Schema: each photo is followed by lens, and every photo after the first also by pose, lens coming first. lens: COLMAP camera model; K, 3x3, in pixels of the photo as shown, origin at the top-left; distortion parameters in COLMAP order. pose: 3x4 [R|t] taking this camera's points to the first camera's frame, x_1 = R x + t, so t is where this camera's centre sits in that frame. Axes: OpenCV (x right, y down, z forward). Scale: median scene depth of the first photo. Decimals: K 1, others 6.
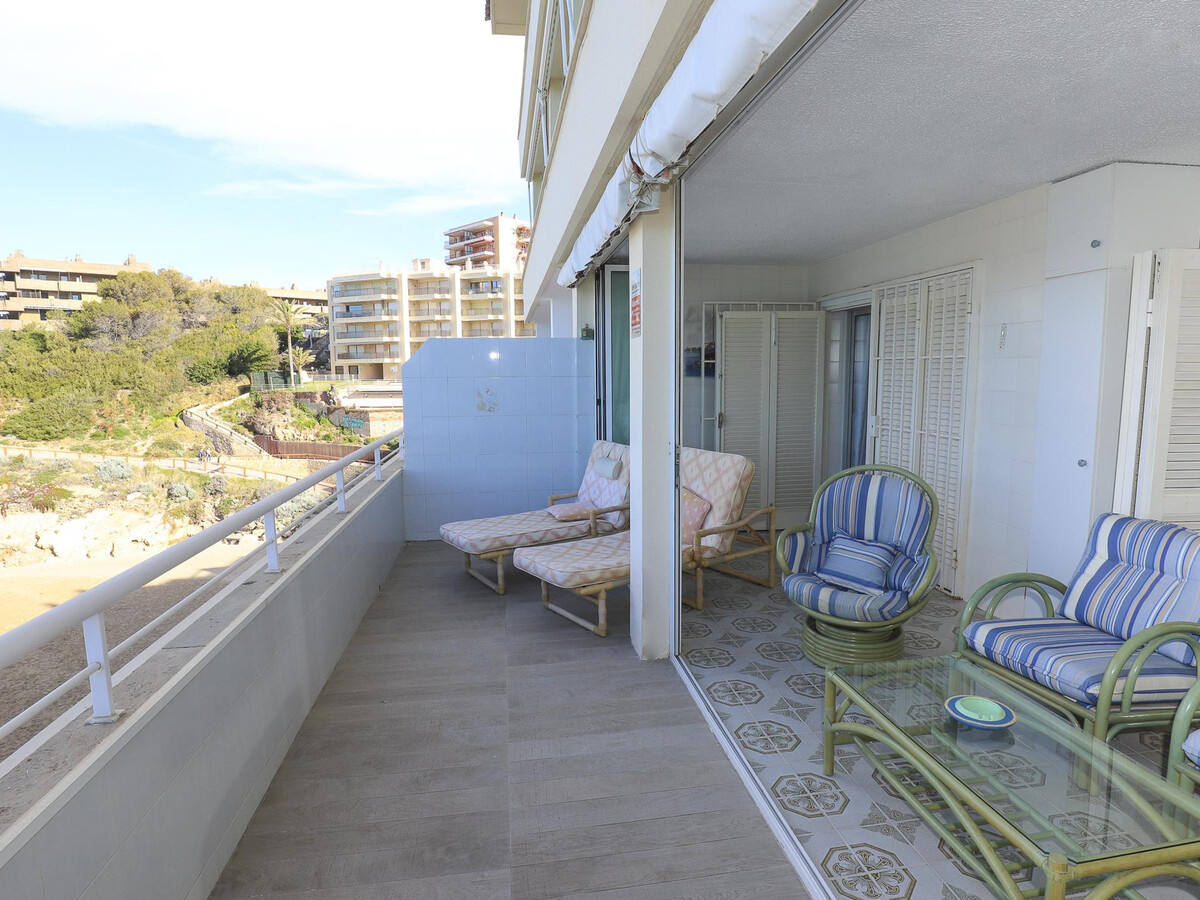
lens RADIAL K [[672.0, 0, 603.4], [0, 672.0, 458.3], [0, 0, 1]] dist [-0.033766, 0.001730]
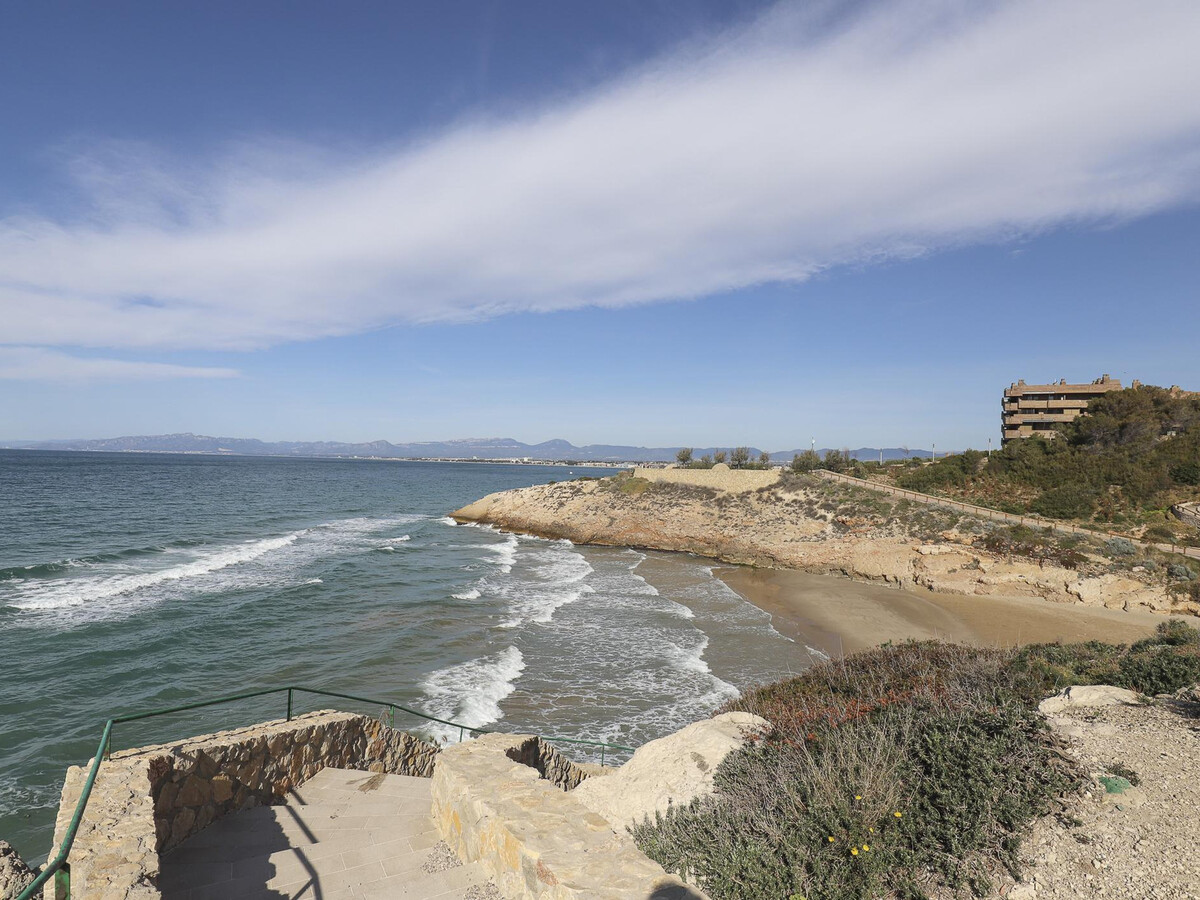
lens RADIAL K [[645.7, 0, 600.0], [0, 645.7, 450.0], [0, 0, 1]] dist [-0.029543, 0.003201]
pose [[0.373112, -0.000749, -0.927786, 0.023642], [-0.147302, 0.987268, -0.060035, 0.044801], [0.916018, 0.159065, 0.368251, -0.338314]]
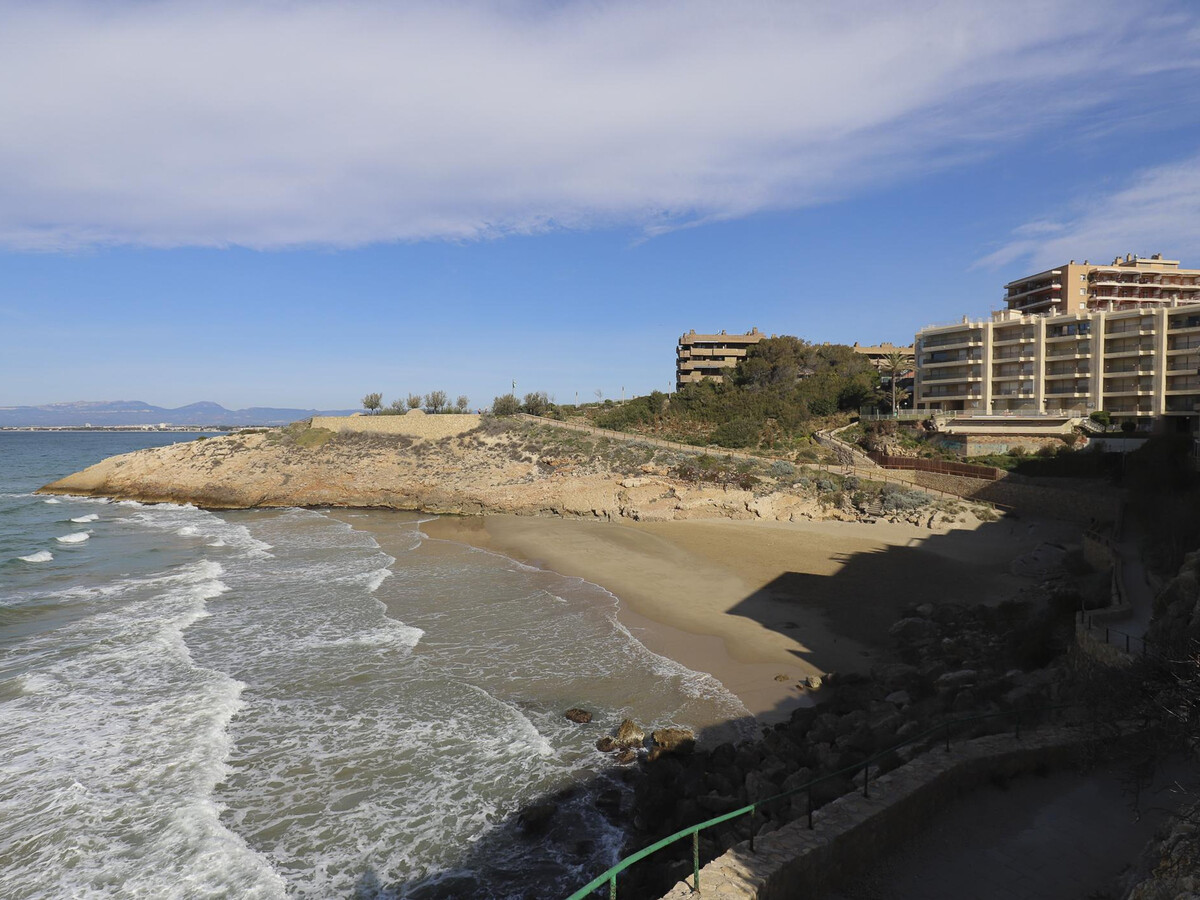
lens RADIAL K [[645.7, 0, 600.0], [0, 645.7, 450.0], [0, 0, 1]] dist [-0.029543, 0.003201]
pose [[0.763769, 0.029823, -0.644800, -0.097831], [-0.091108, 0.993912, -0.061947, 0.084260], [0.639028, 0.106060, 0.761837, -0.299121]]
